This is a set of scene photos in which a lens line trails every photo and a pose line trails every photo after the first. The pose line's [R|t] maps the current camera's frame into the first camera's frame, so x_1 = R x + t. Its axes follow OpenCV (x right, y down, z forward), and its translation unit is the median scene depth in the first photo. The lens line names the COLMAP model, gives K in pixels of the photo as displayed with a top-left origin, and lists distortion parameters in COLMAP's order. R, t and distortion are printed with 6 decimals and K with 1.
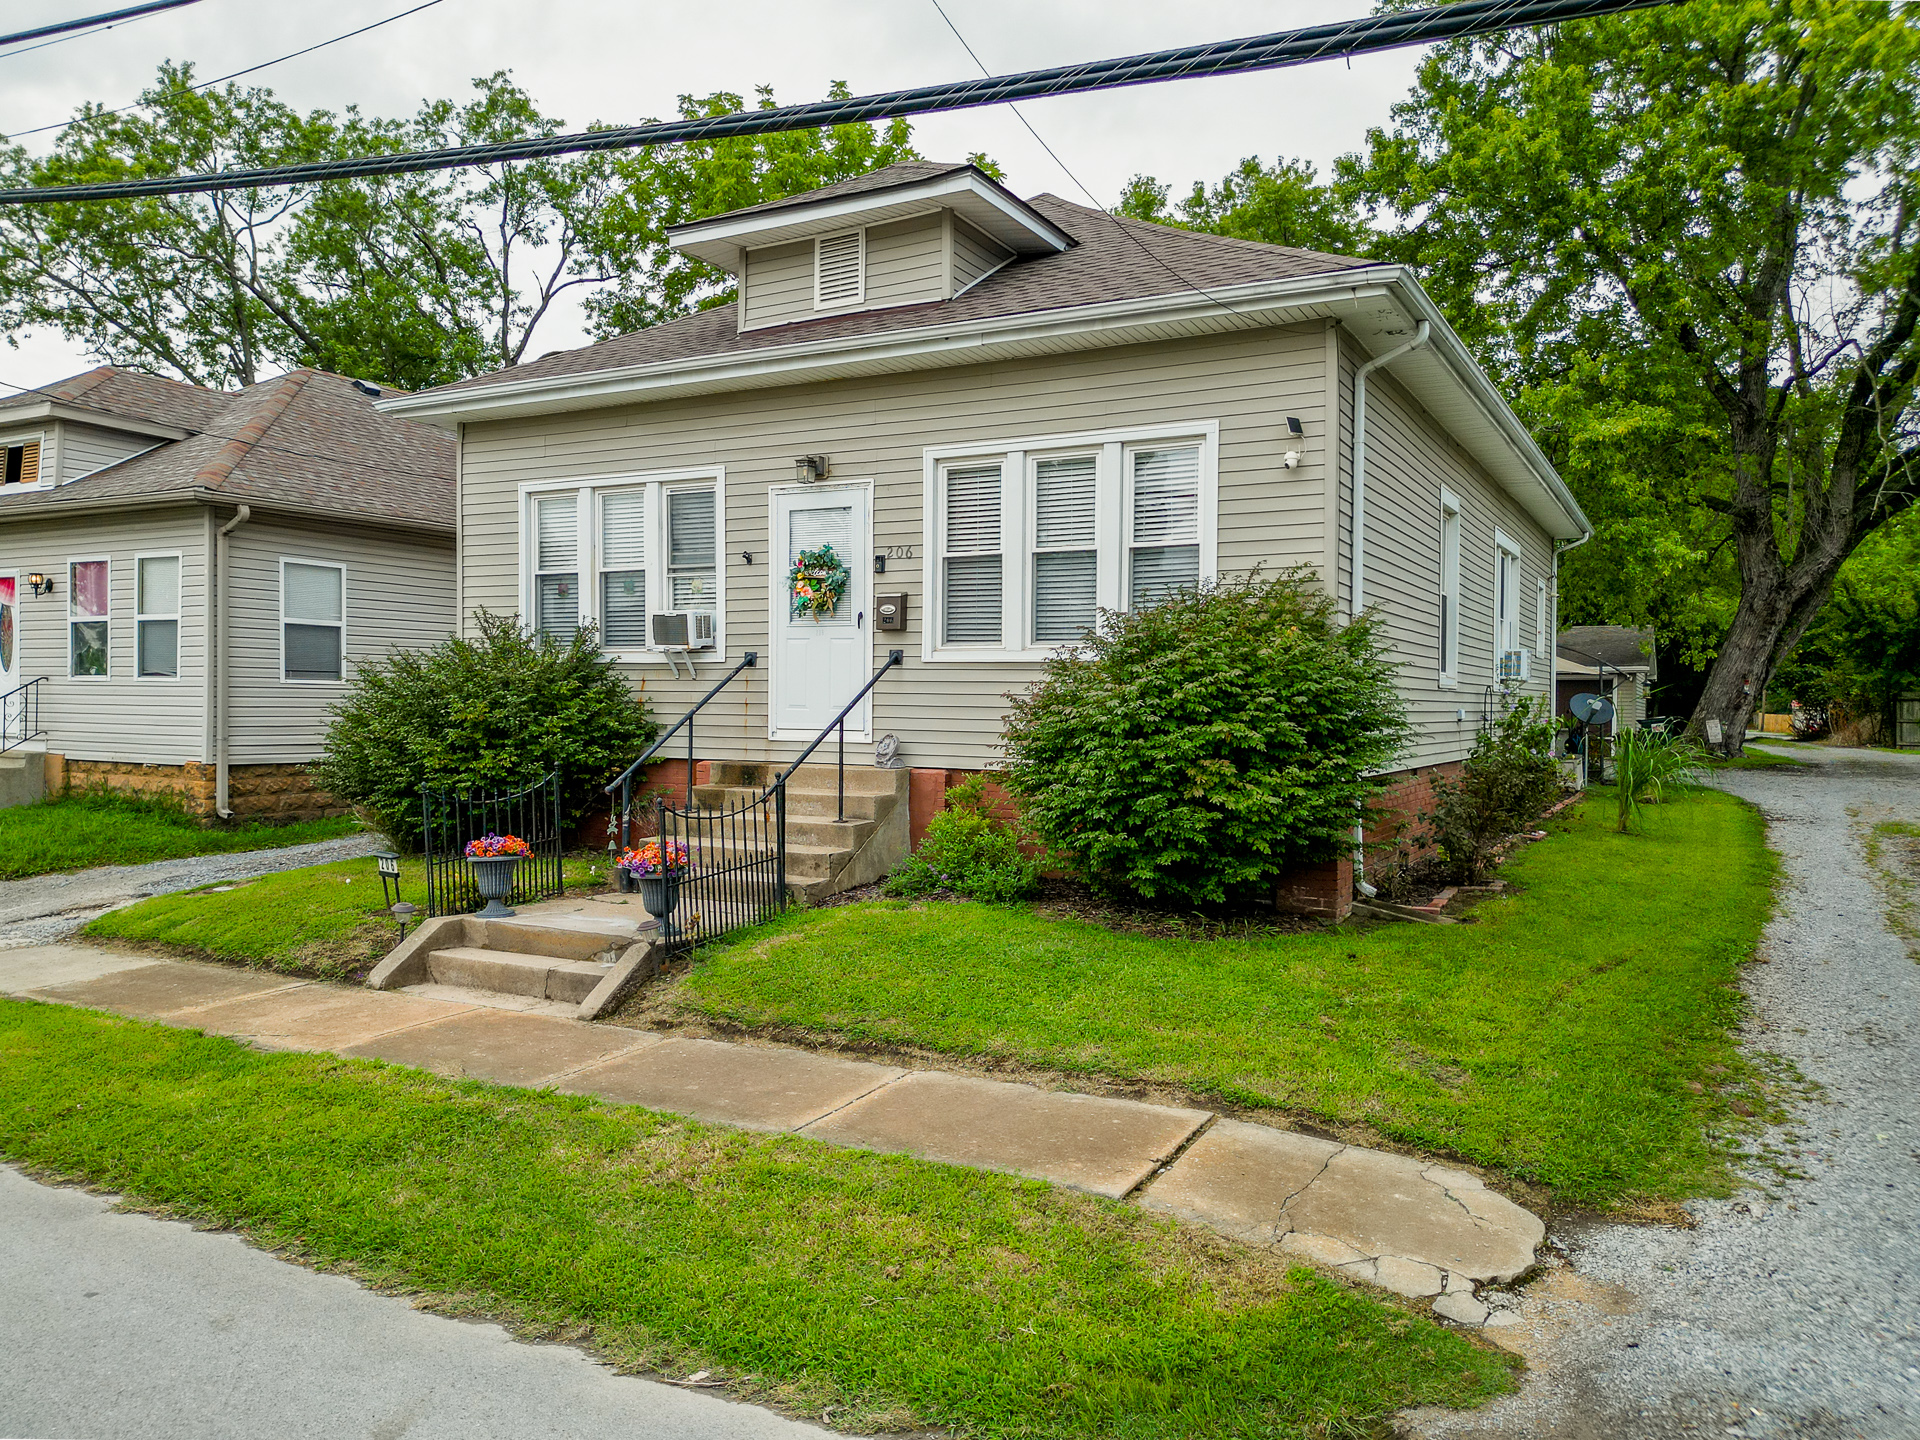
lens RADIAL K [[1385.6, 0, 955.2], [0, 1385.6, 696.8], [0, 0, 1]] dist [0.071493, -0.075567]
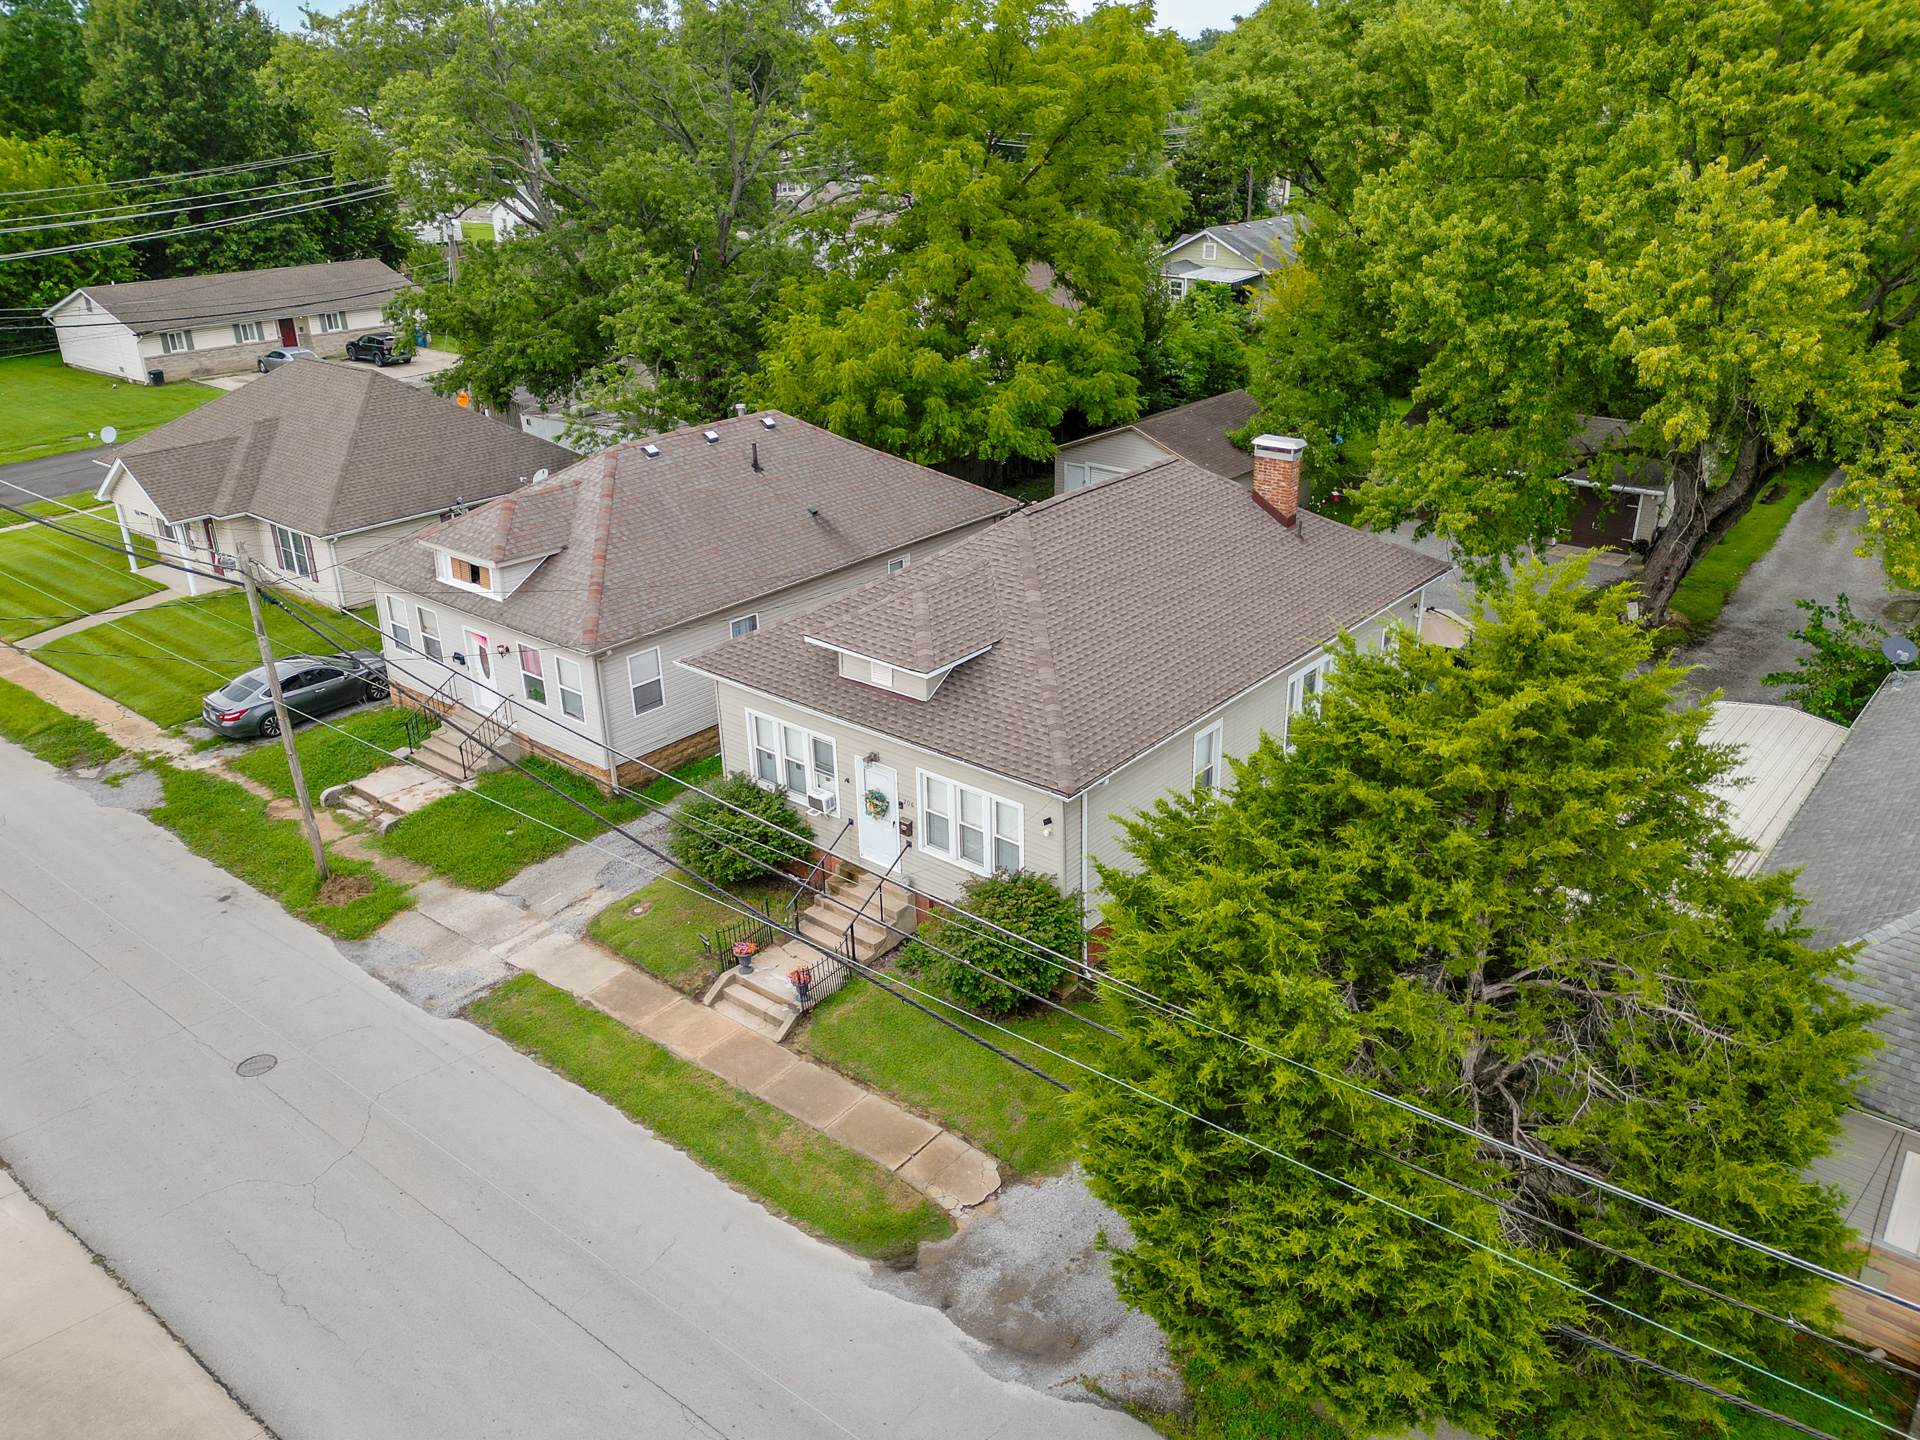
lens RADIAL K [[1422.2, 0, 1006.7], [0, 1422.2, 717.5], [0, 0, 1]] dist [0.062177, -0.076453]
pose [[0.988333, 0.056105, -0.141601, 0.432890], [0.003861, 0.920156, 0.391533, -1.128155], [0.152262, -0.387512, 0.909204, -1.011522]]
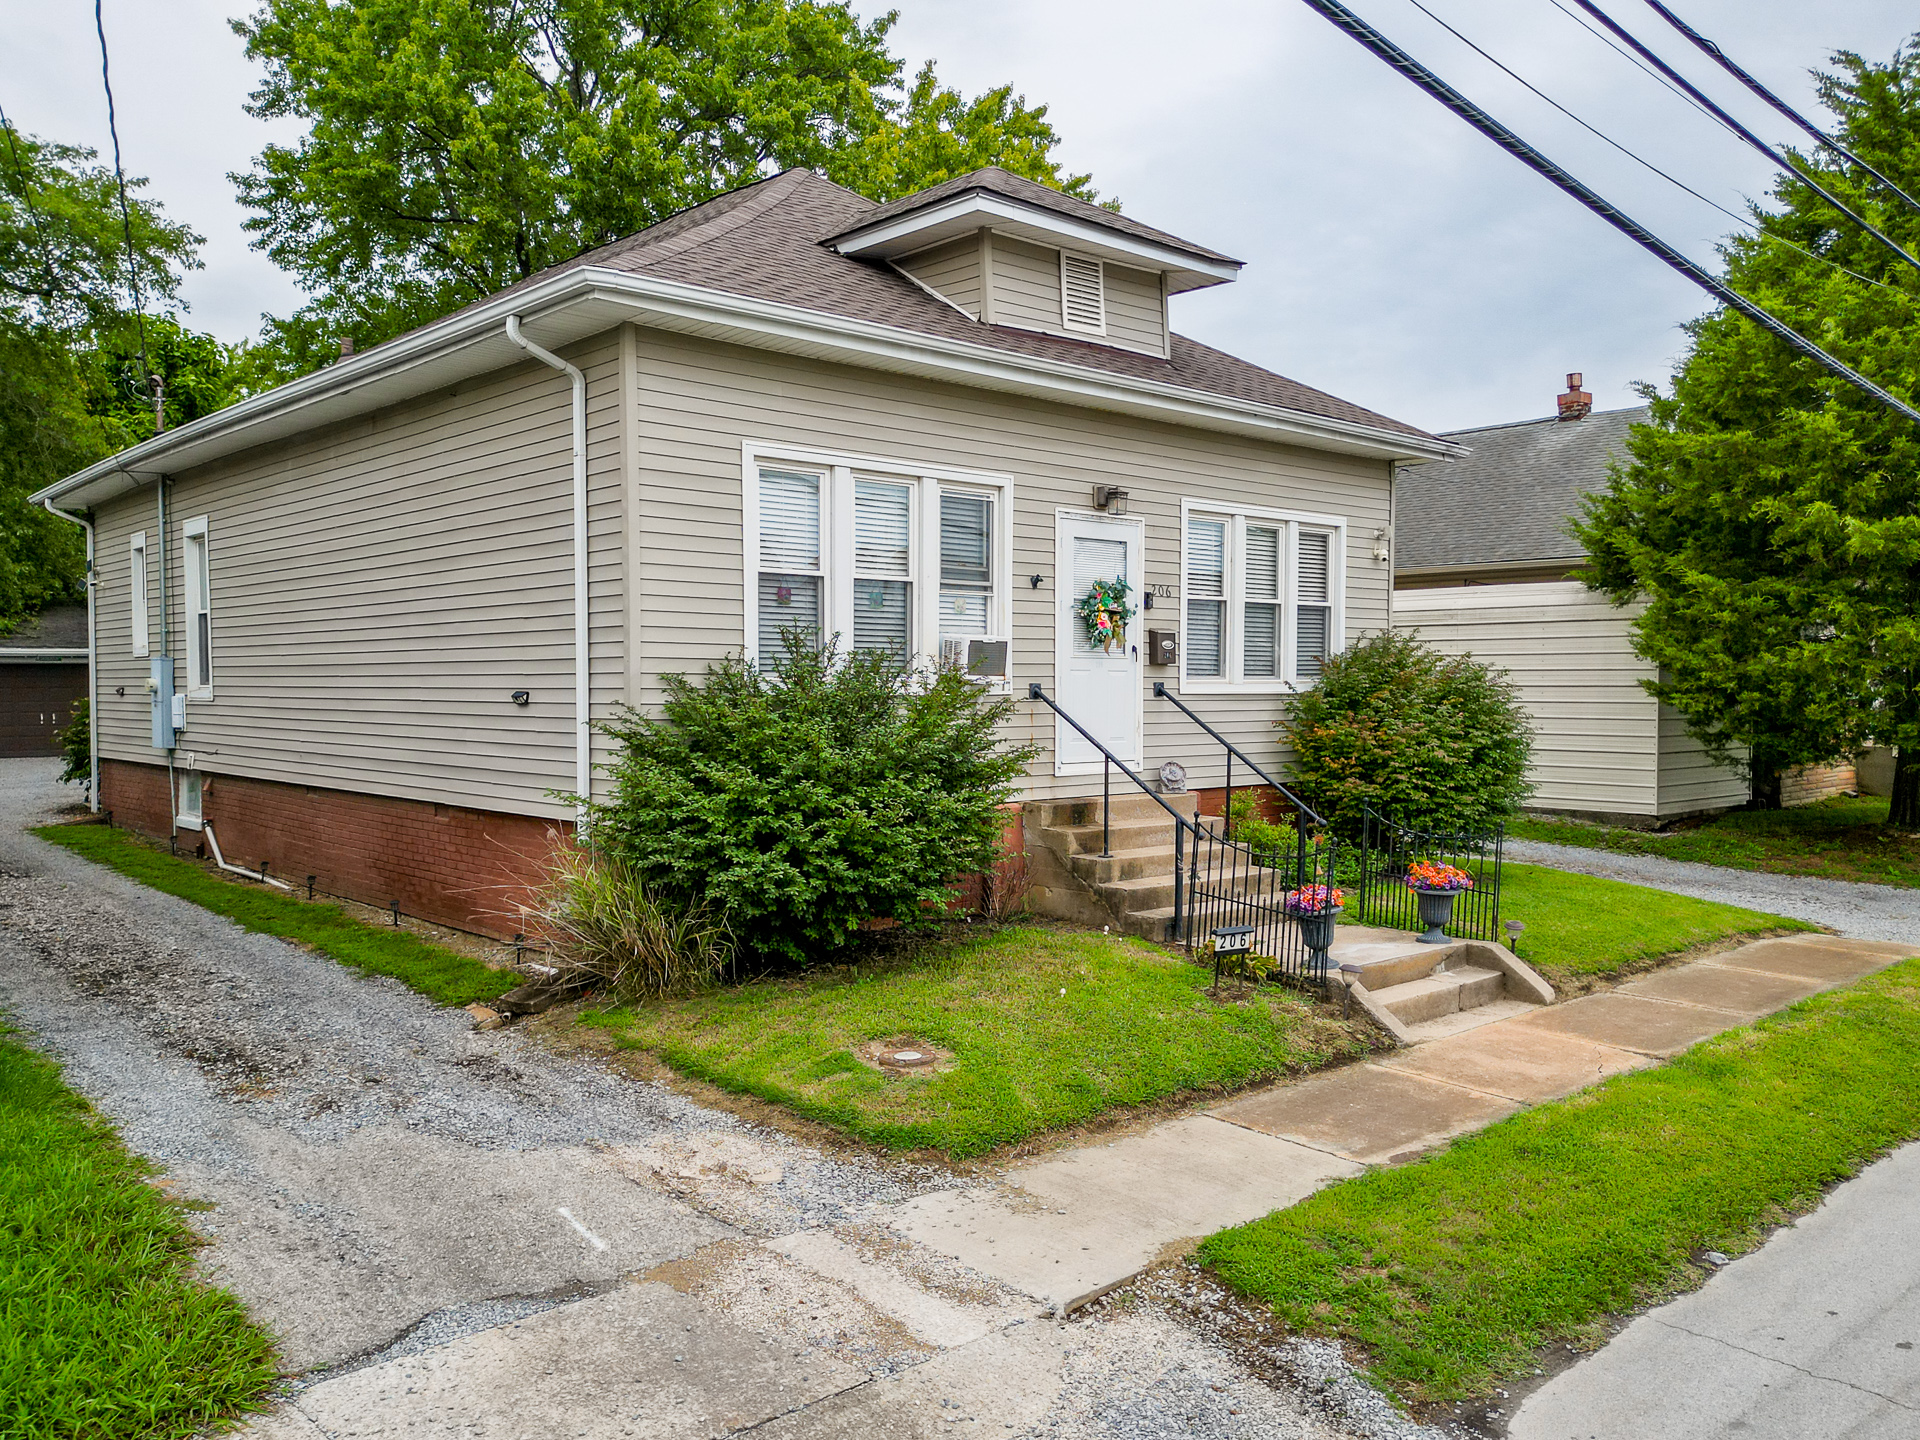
lens RADIAL K [[1538.4, 0, 1101.4], [0, 1538.4, 728.8], [0, 0, 1]] dist [0.087525, -0.000841]
pose [[0.279612, -0.036737, 0.959410, -1.194081], [0.001521, 0.999283, 0.037821, -0.042989], [-0.960112, -0.009116, 0.279468, 0.711504]]
